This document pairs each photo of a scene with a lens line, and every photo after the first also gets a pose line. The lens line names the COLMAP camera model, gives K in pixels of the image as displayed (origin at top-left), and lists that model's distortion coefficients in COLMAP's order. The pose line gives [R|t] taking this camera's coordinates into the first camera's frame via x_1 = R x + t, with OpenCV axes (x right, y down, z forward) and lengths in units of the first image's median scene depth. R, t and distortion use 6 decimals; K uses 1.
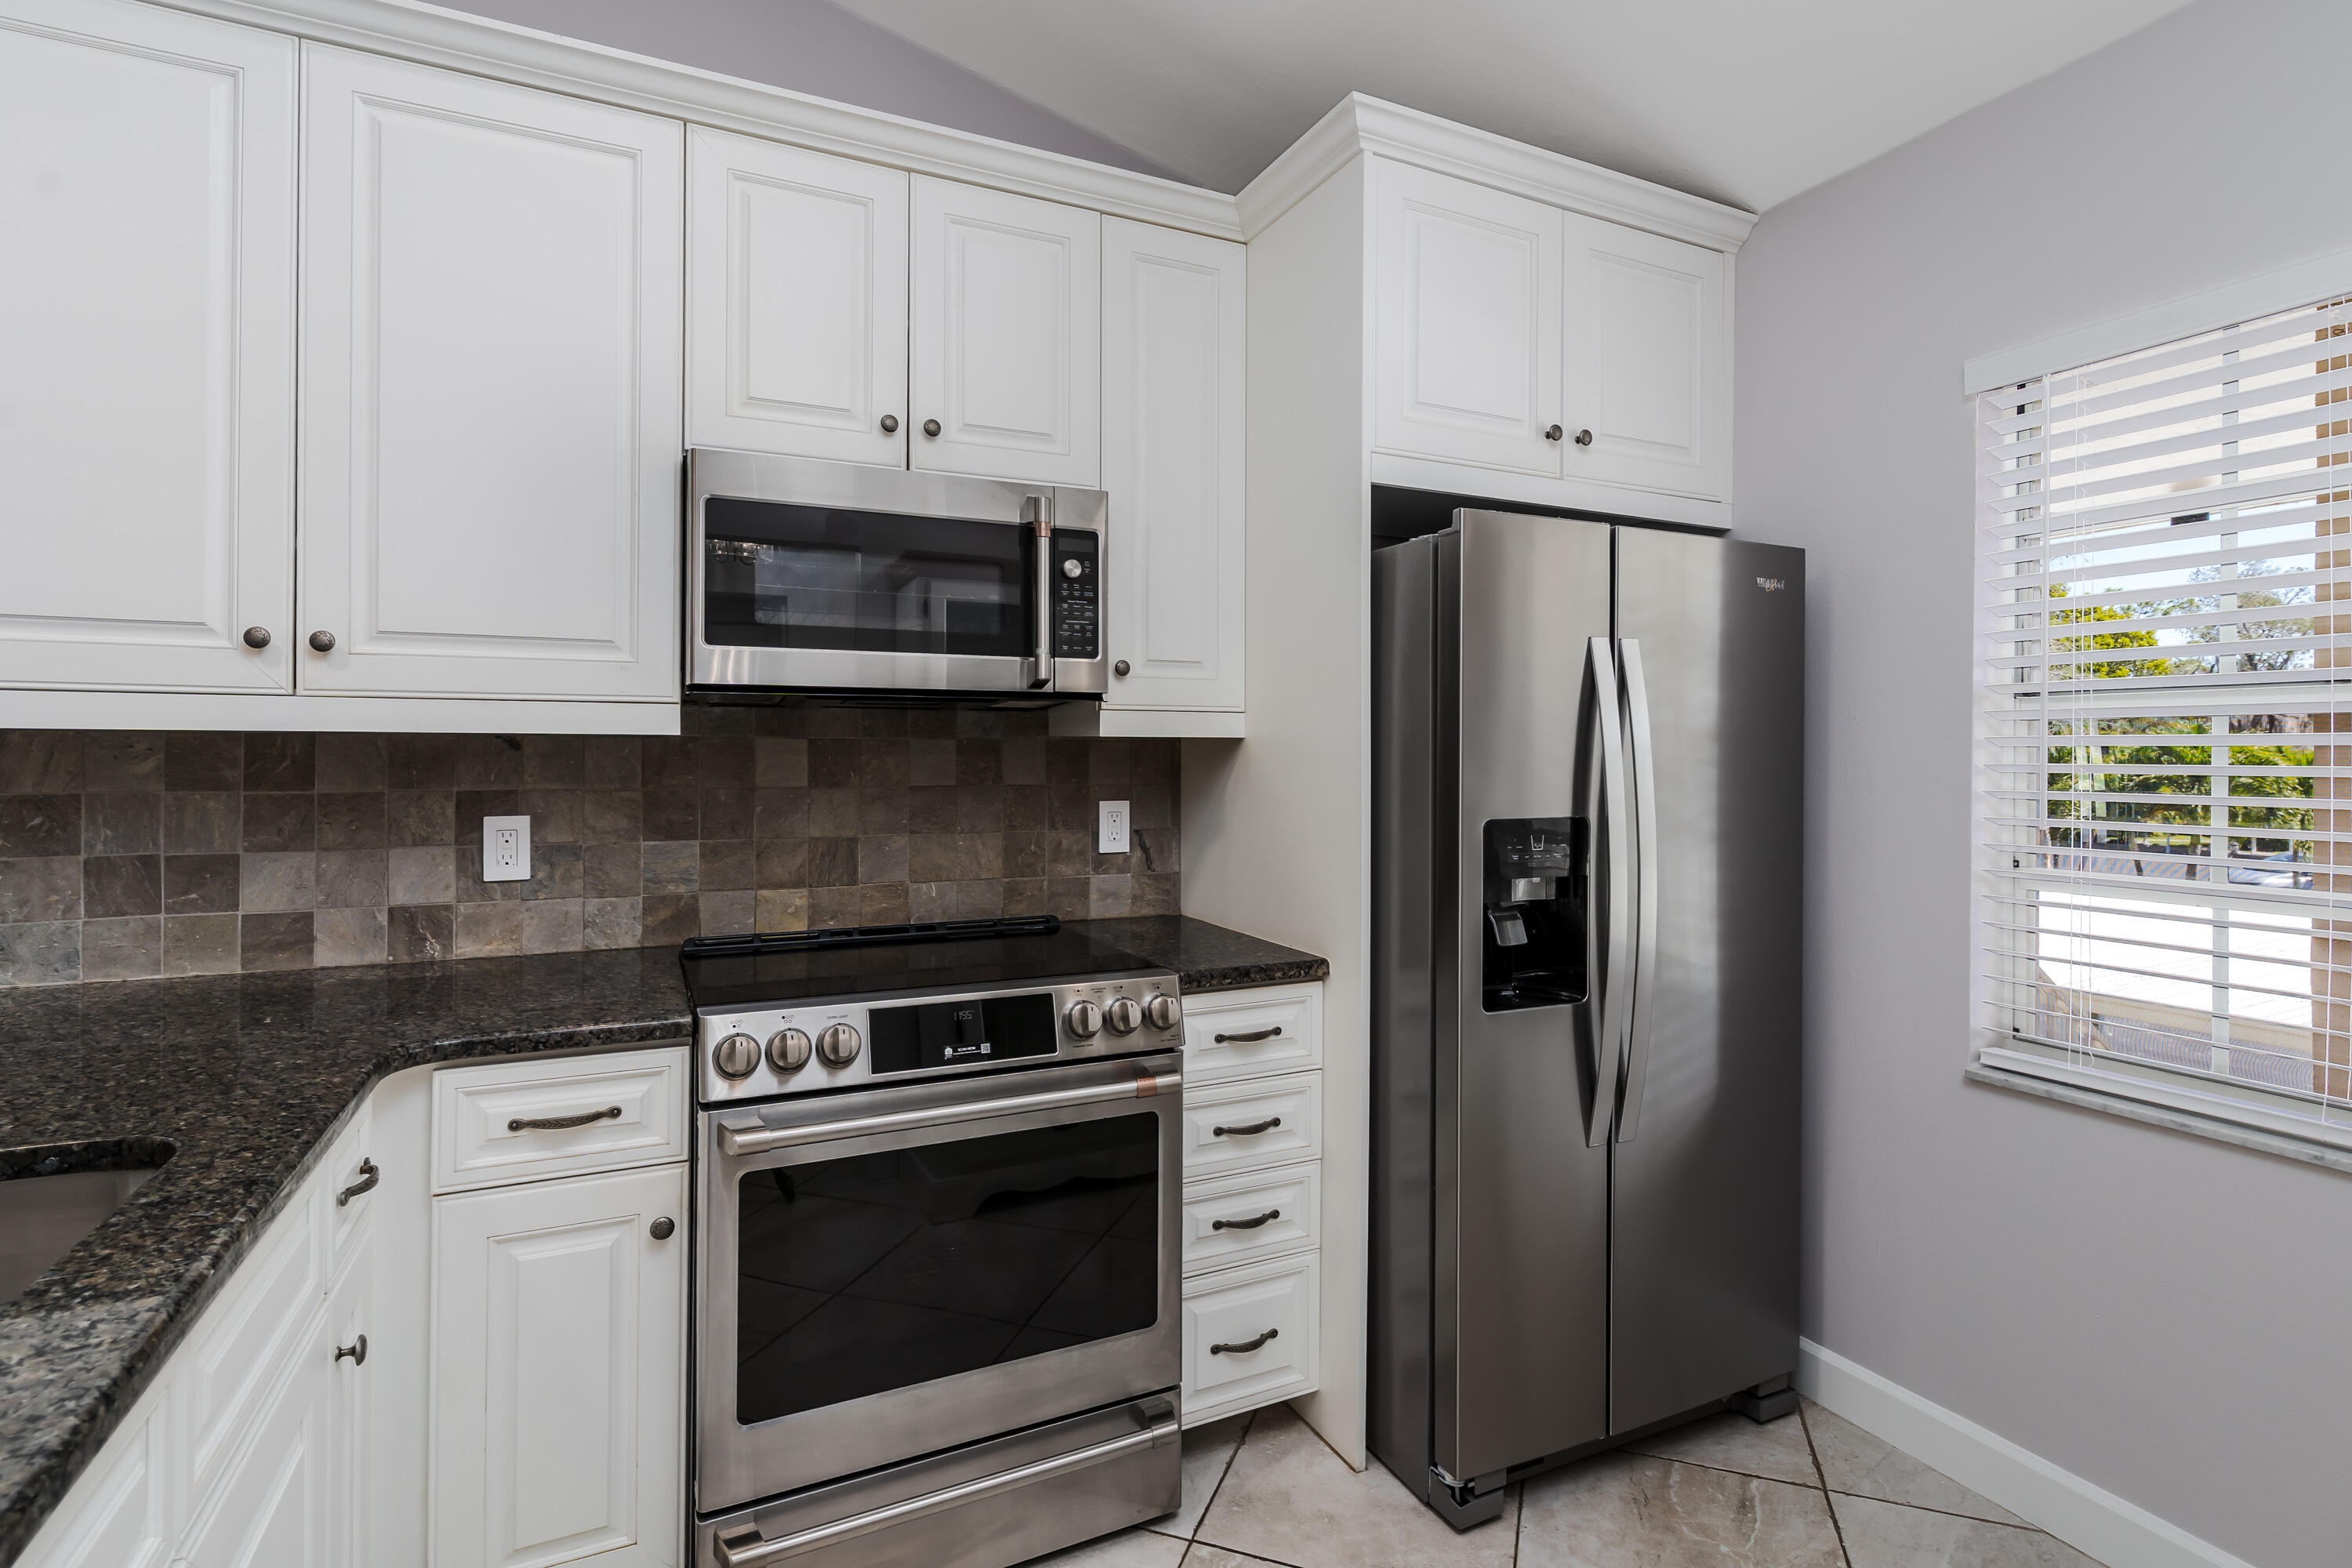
lens RADIAL K [[1124.5, 0, 1176.7], [0, 1124.5, 769.3], [0, 0, 1]] dist [0.000854, 0.001677]
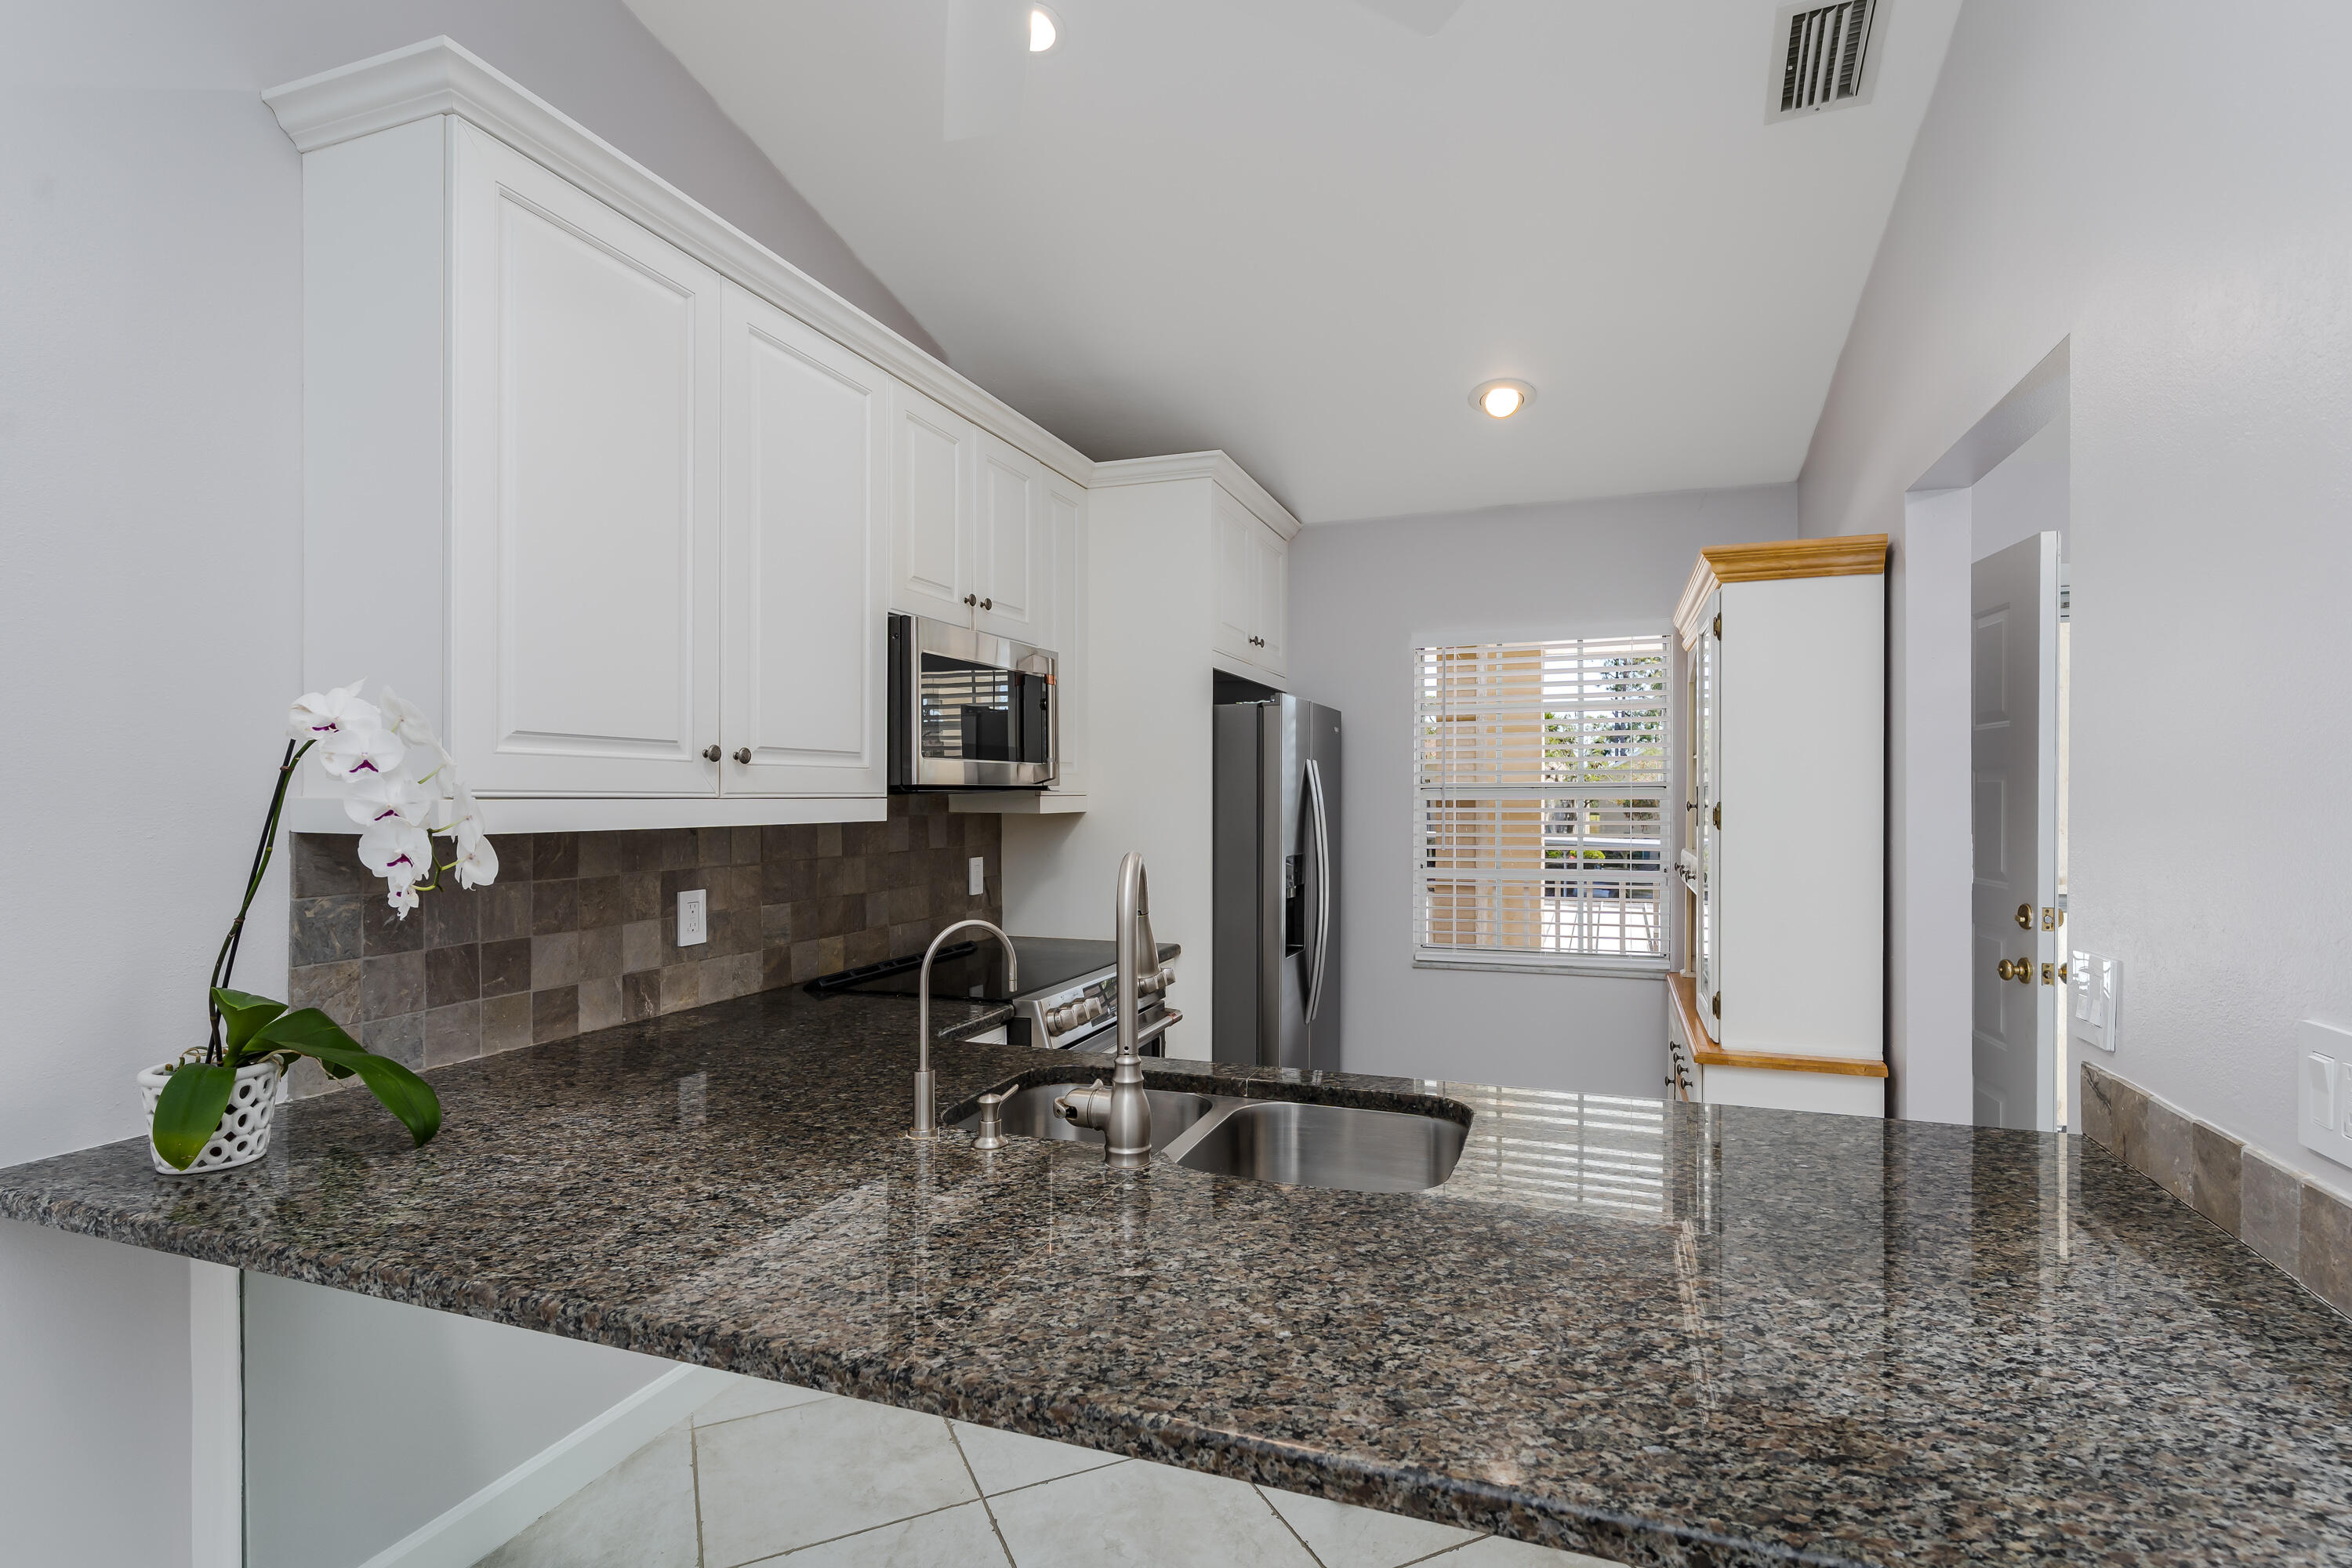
lens RADIAL K [[1124.5, 0, 1182.1], [0, 1124.5, 789.9], [0, 0, 1]] dist [0.000854, 0.001677]
pose [[0.720406, -0.003381, 0.693544, -1.100763], [0.016878, 0.999777, -0.012659, -0.043236], [-0.693347, 0.020825, 0.720303, -0.231490]]
